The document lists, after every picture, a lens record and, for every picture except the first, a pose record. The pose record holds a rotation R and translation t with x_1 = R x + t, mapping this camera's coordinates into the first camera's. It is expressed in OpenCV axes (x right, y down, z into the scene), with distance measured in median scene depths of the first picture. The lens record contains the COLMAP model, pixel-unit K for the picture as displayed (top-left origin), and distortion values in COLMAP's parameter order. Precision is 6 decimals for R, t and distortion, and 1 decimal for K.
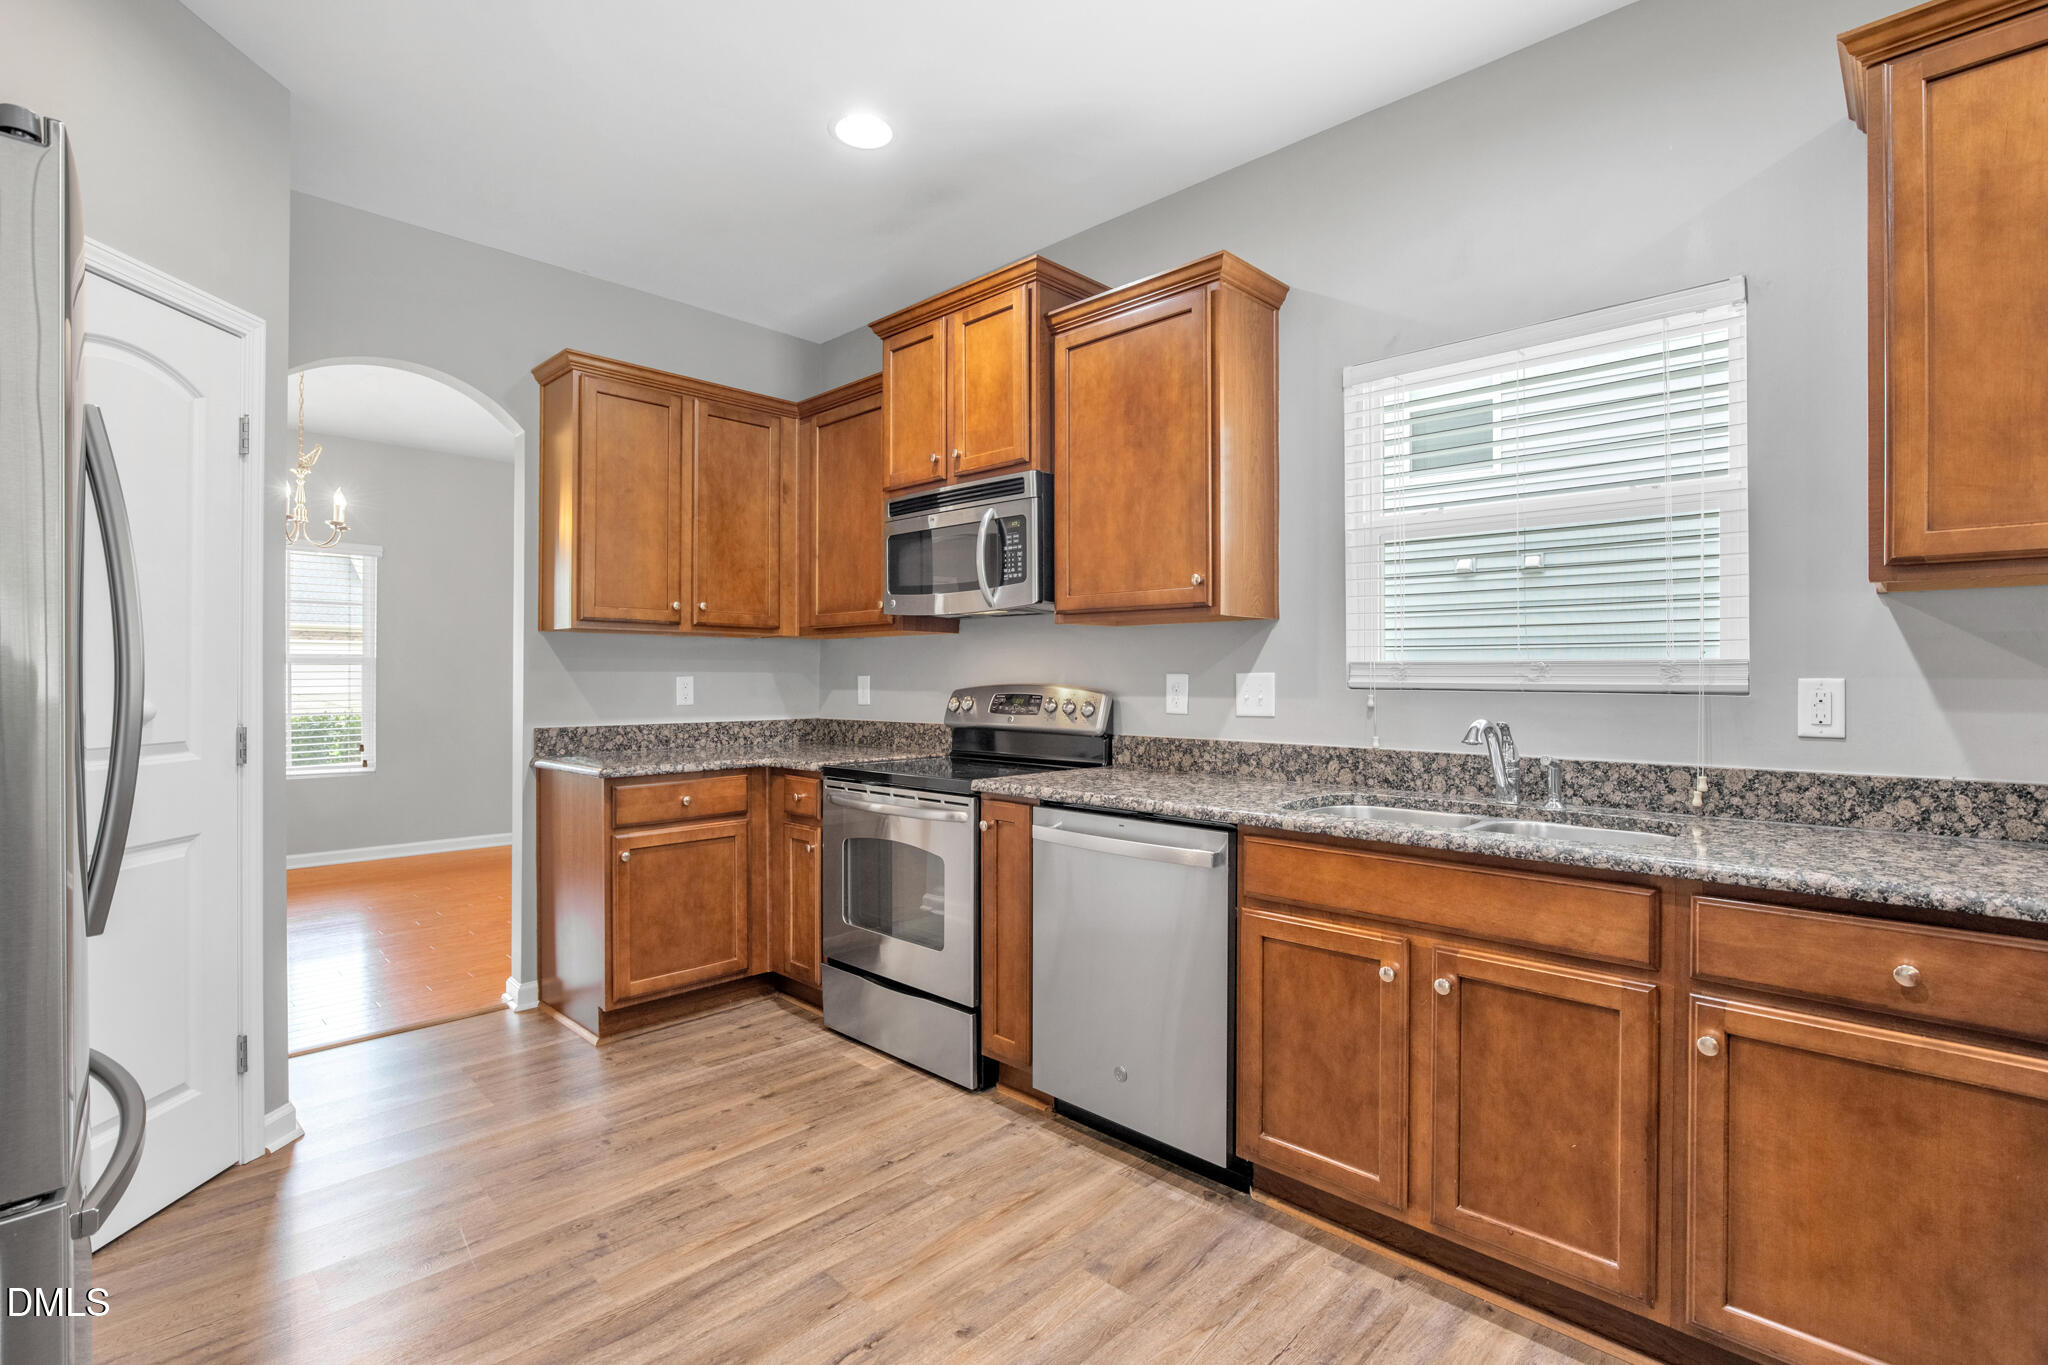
lens RADIAL K [[943.3, 0, 1030.1], [0, 943.3, 678.2], [0, 0, 1]] dist [-0.012824, 0.004839]
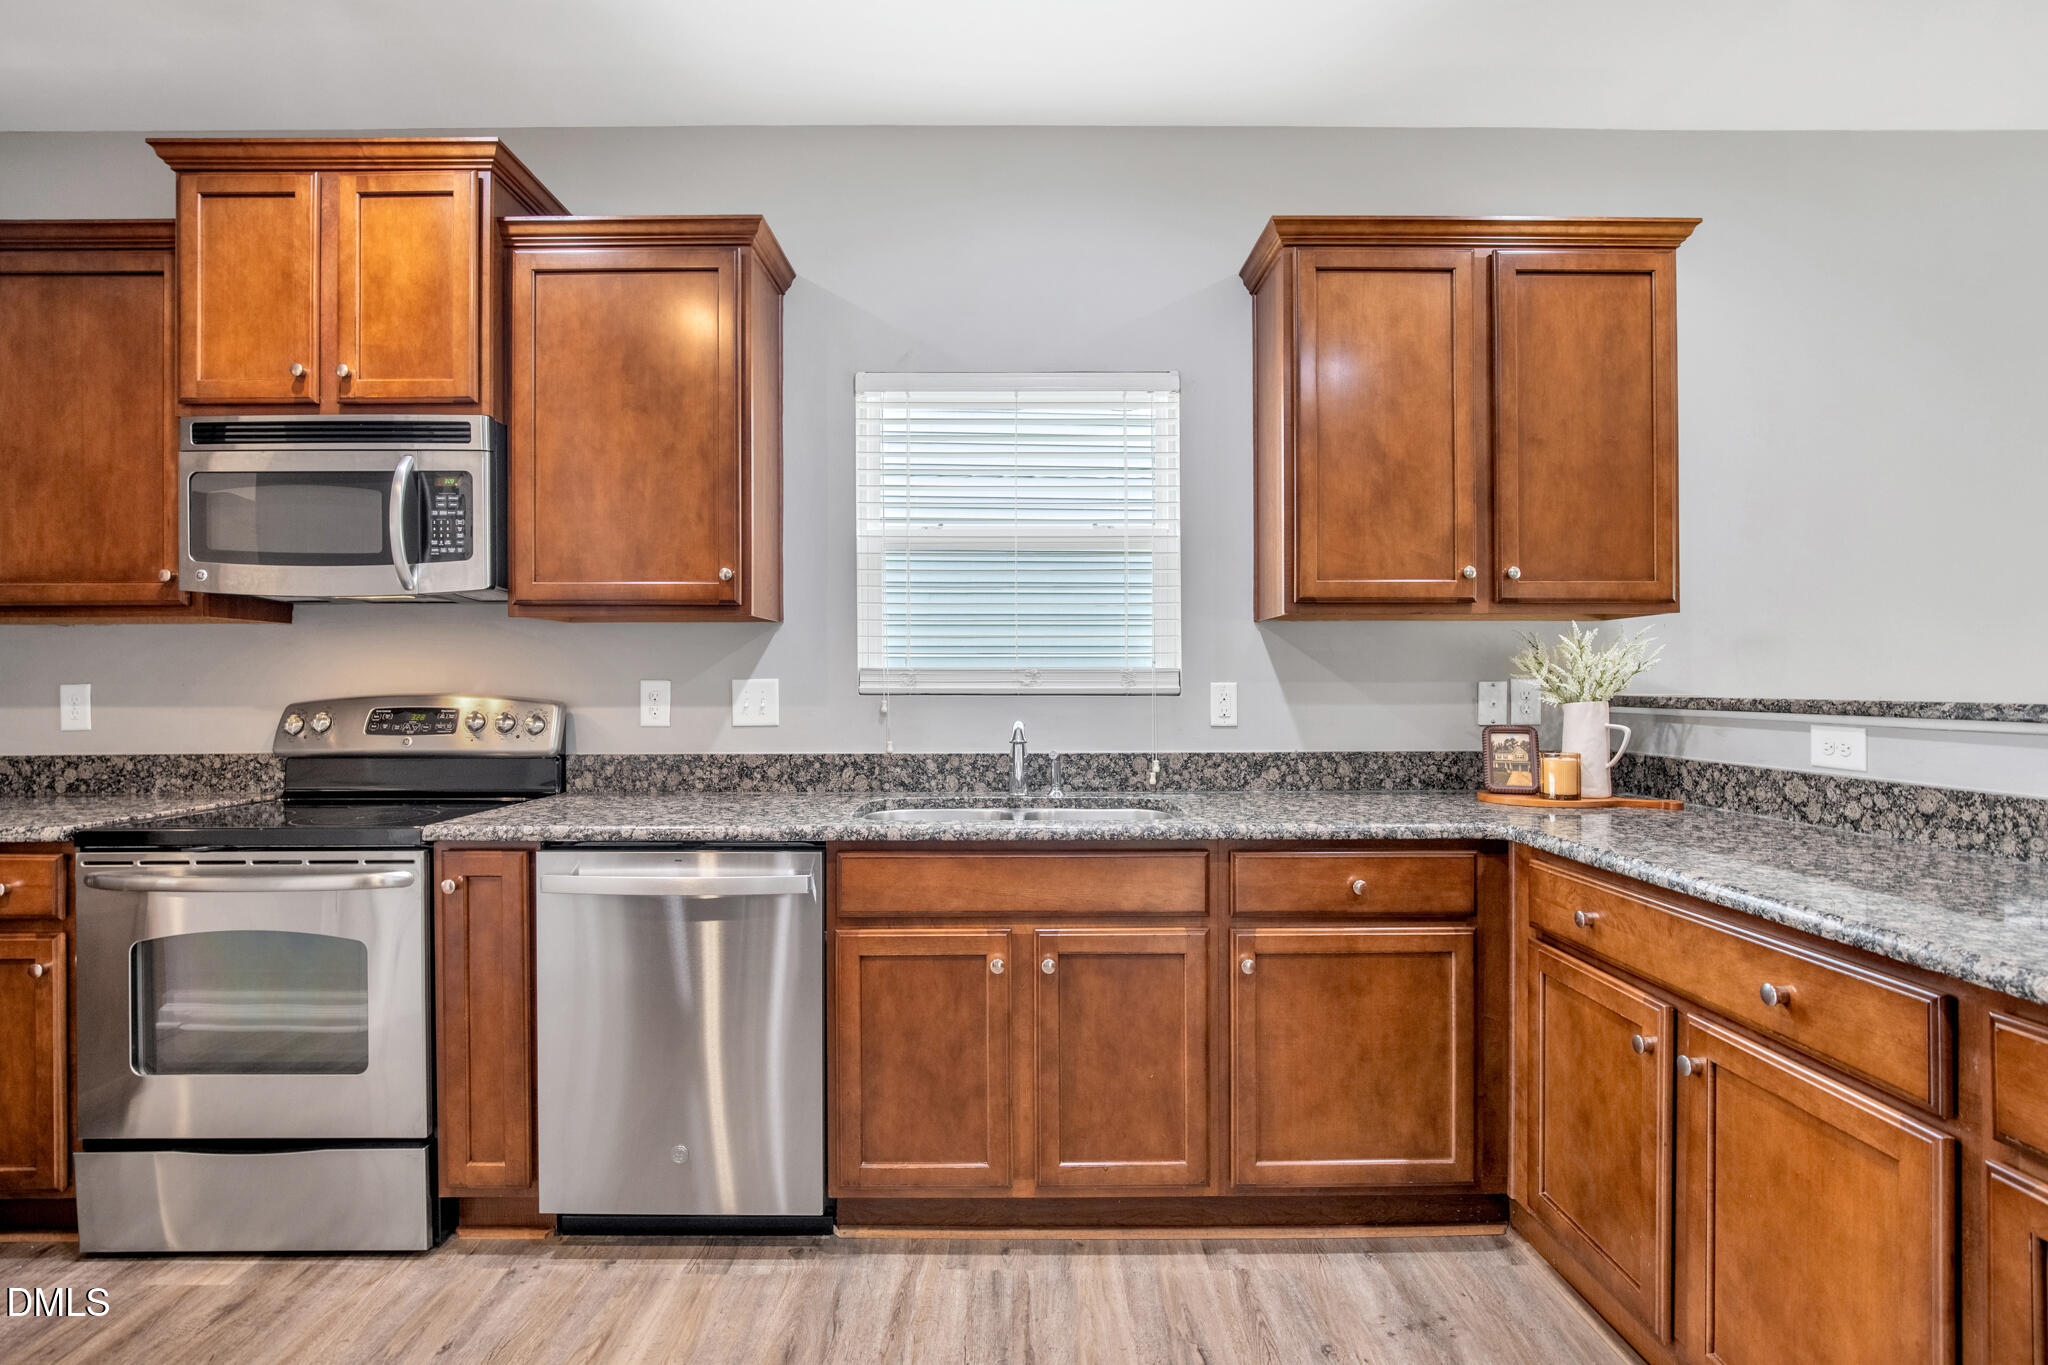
lens RADIAL K [[943.3, 0, 1009.4], [0, 943.3, 687.2], [0, 0, 1]] dist [-0.012824, 0.004839]
pose [[0.725716, -0.005471, 0.687973, -0.249191], [0.005393, 0.999983, 0.002264, 0.001597], [-0.687973, 0.002068, 0.725733, 0.174120]]
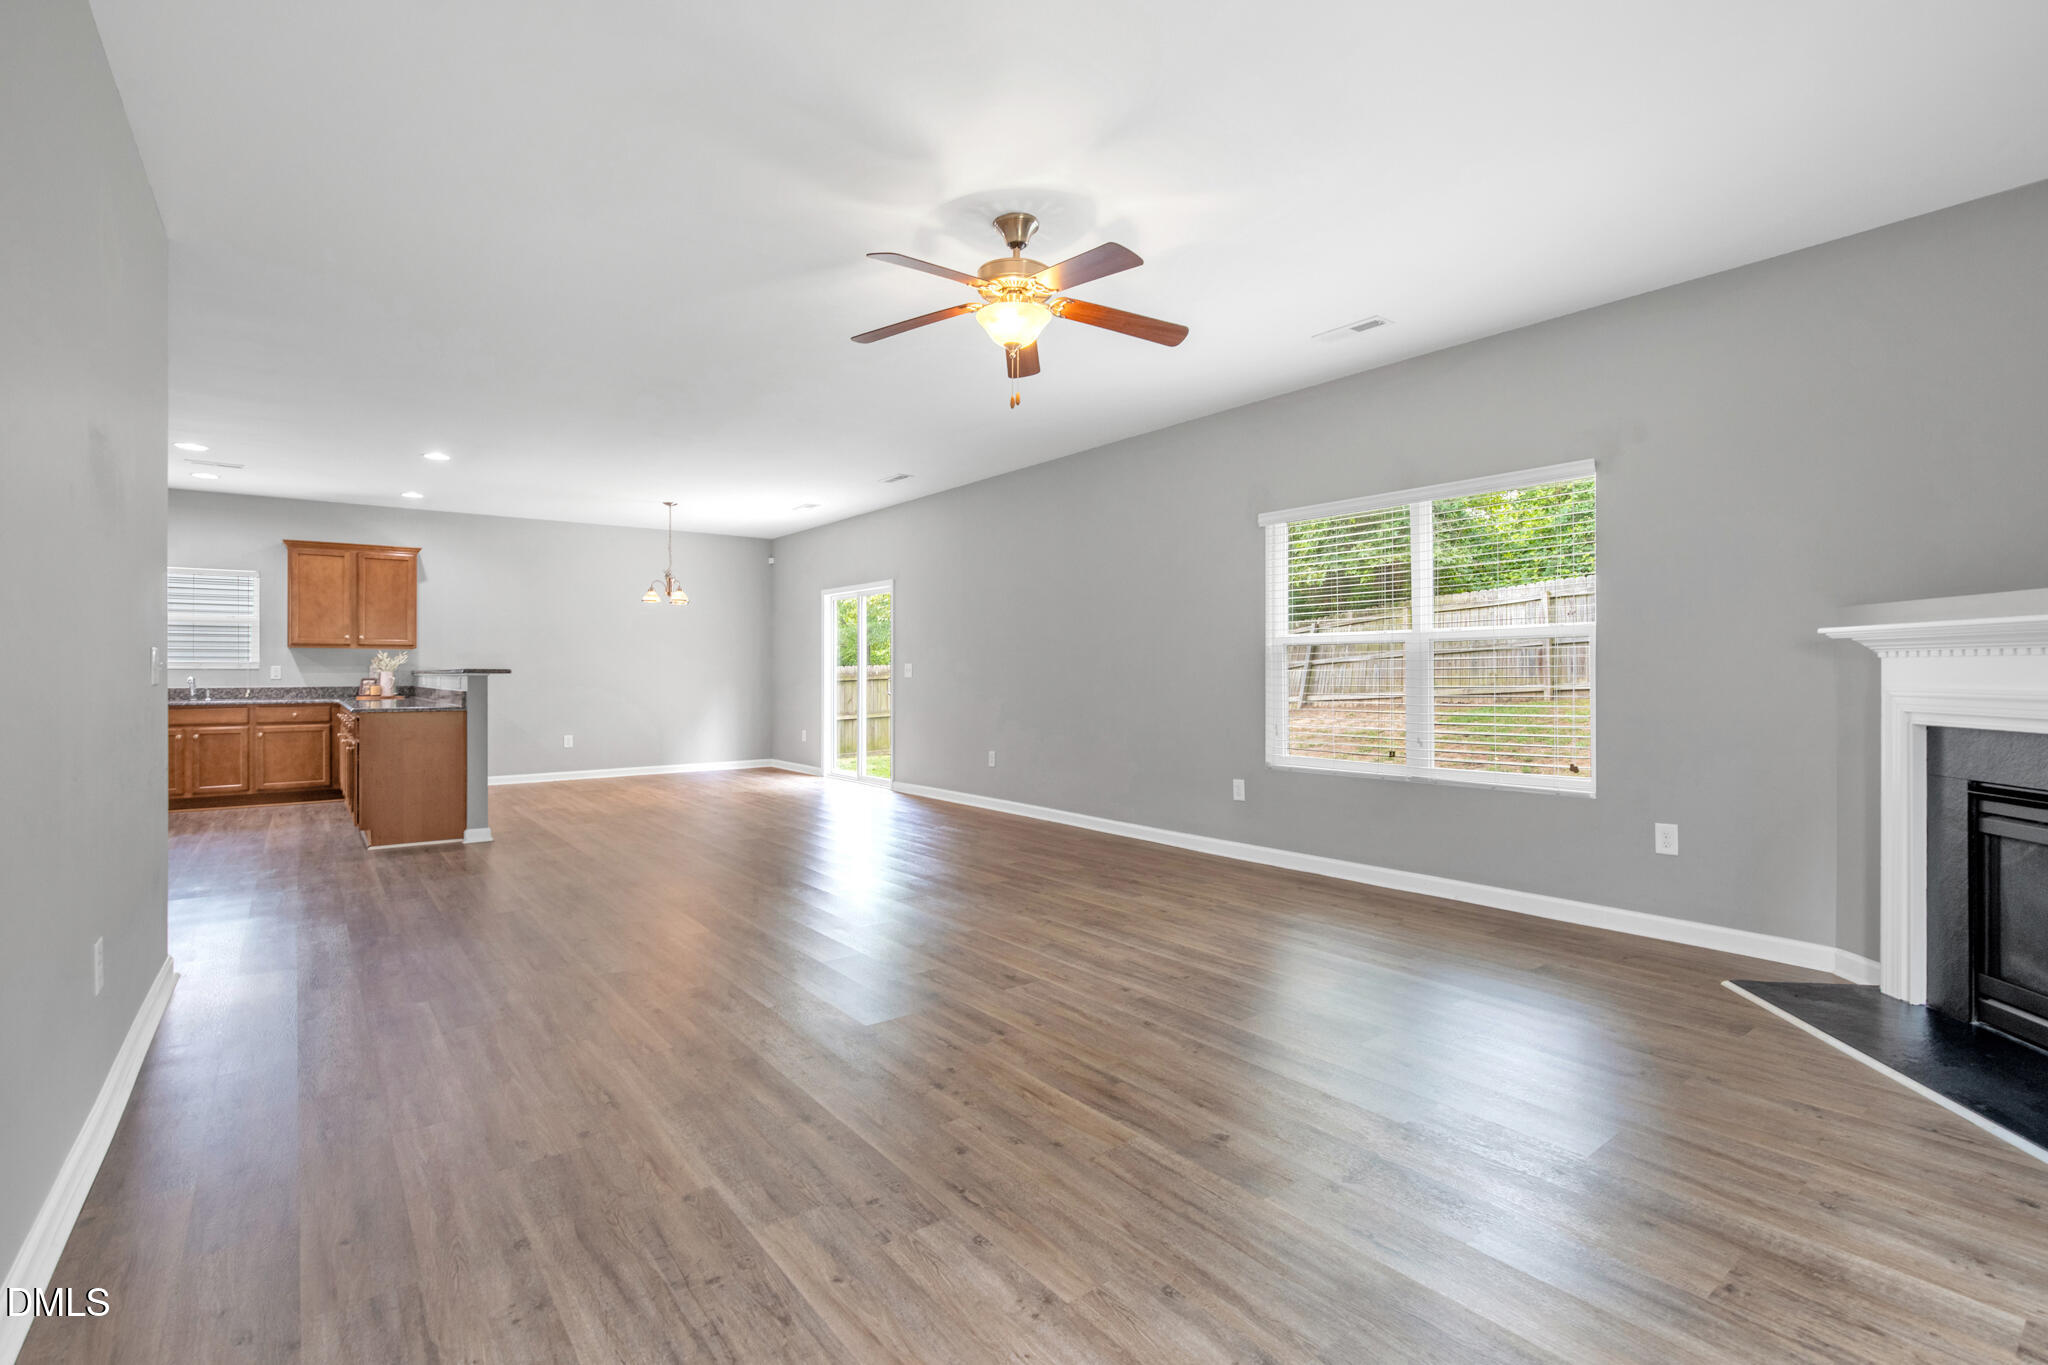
lens RADIAL K [[943.3, 0, 1022.8], [0, 943.3, 667.6], [0, 0, 1]] dist [-0.012824, 0.004839]
pose [[0.148352, 0.004788, 0.988923, -2.383635], [0.005570, 0.999968, -0.005677, 0.040198], [-0.988919, 0.006351, 0.148320, -2.490400]]
